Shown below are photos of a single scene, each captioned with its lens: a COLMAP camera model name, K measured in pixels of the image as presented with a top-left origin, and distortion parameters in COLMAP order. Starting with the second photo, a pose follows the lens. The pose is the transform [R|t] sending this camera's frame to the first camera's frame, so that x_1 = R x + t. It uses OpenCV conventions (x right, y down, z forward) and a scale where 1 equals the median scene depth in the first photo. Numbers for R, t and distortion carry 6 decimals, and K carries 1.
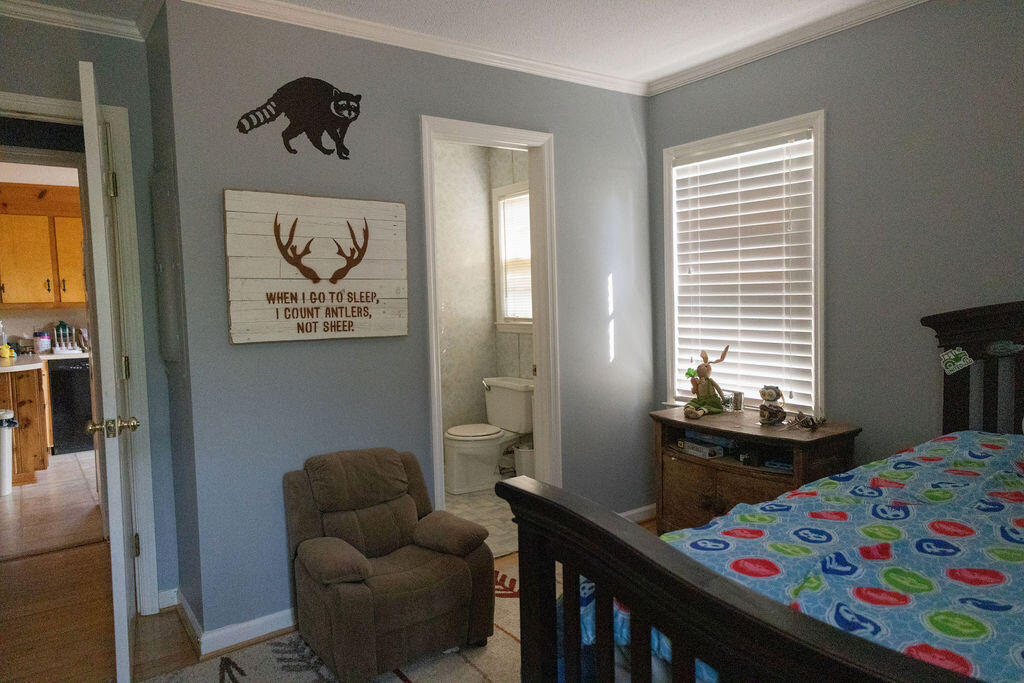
lens RADIAL K [[675.2, 0, 514.9], [0, 675.2, 339.9], [0, 0, 1]] dist [0.001032, 0.010658]
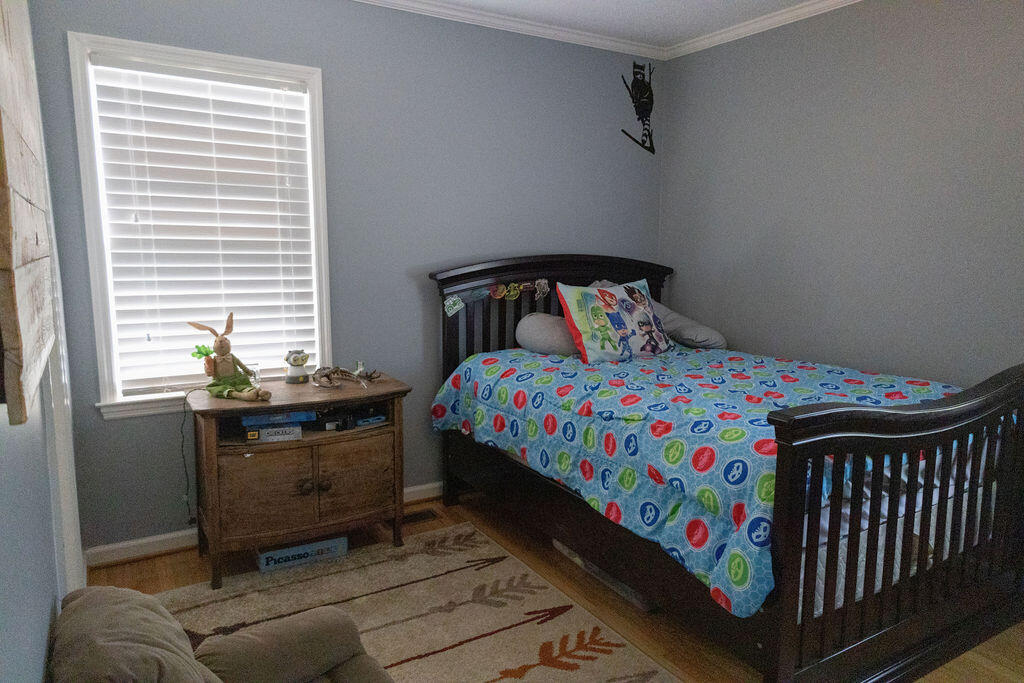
lens RADIAL K [[675.2, 0, 514.7], [0, 675.2, 340.9], [0, 0, 1]] dist [0.001032, 0.010658]
pose [[0.069740, -0.120826, 0.990221, -0.494135], [0.052074, 0.991725, 0.117342, -0.036935], [-0.996205, 0.043381, 0.075455, 0.570902]]
